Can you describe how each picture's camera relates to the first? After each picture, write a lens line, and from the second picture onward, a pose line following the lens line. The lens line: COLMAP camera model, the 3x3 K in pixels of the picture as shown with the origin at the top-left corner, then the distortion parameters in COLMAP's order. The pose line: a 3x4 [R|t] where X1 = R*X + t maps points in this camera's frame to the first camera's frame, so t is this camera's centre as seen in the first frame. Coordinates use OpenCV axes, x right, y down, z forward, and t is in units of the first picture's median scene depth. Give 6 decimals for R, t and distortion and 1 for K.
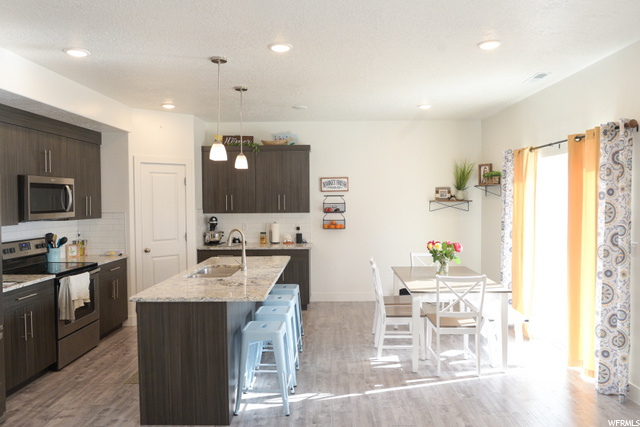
lens RADIAL K [[451.8, 0, 320.0], [0, 451.8, 213.5], [0, 0, 1]] dist [-0.034486, 0.000270]
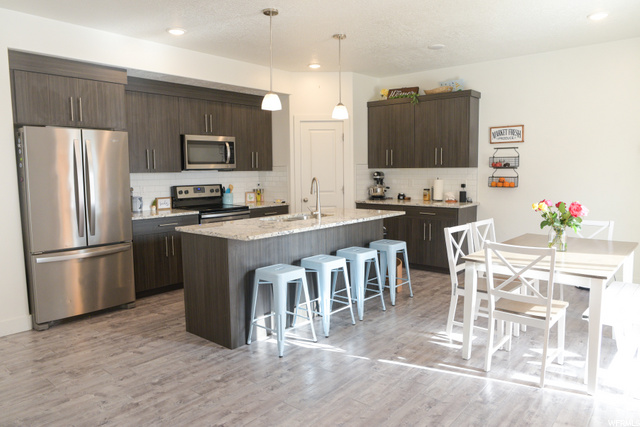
lens RADIAL K [[440.3, 0, 320.0], [0, 440.3, 213.5], [0, 0, 1]] dist [-0.064552, 0.041524]
pose [[0.770751, 0.063851, -0.633929, 0.353506], [-0.014306, 0.996449, 0.082971, 0.024694], [0.636976, -0.054881, 0.768927, 0.182094]]
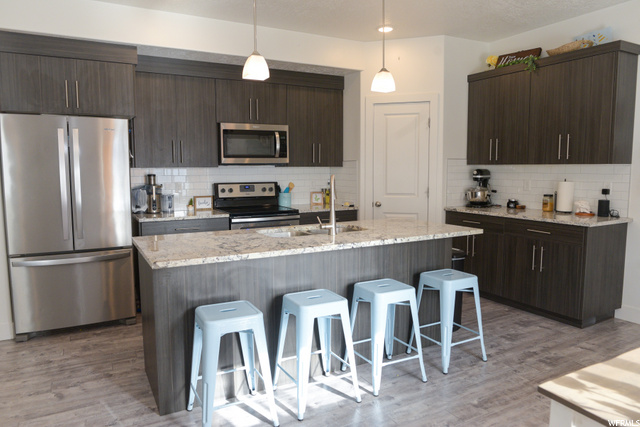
lens RADIAL K [[440.3, 0, 320.0], [0, 440.3, 213.5], [0, 0, 1]] dist [-0.064552, 0.041524]
pose [[0.495369, 0.095830, -0.863381, 0.315419], [-0.025405, 0.995070, 0.095870, 0.020989], [0.868311, -0.025557, 0.495361, 0.489663]]
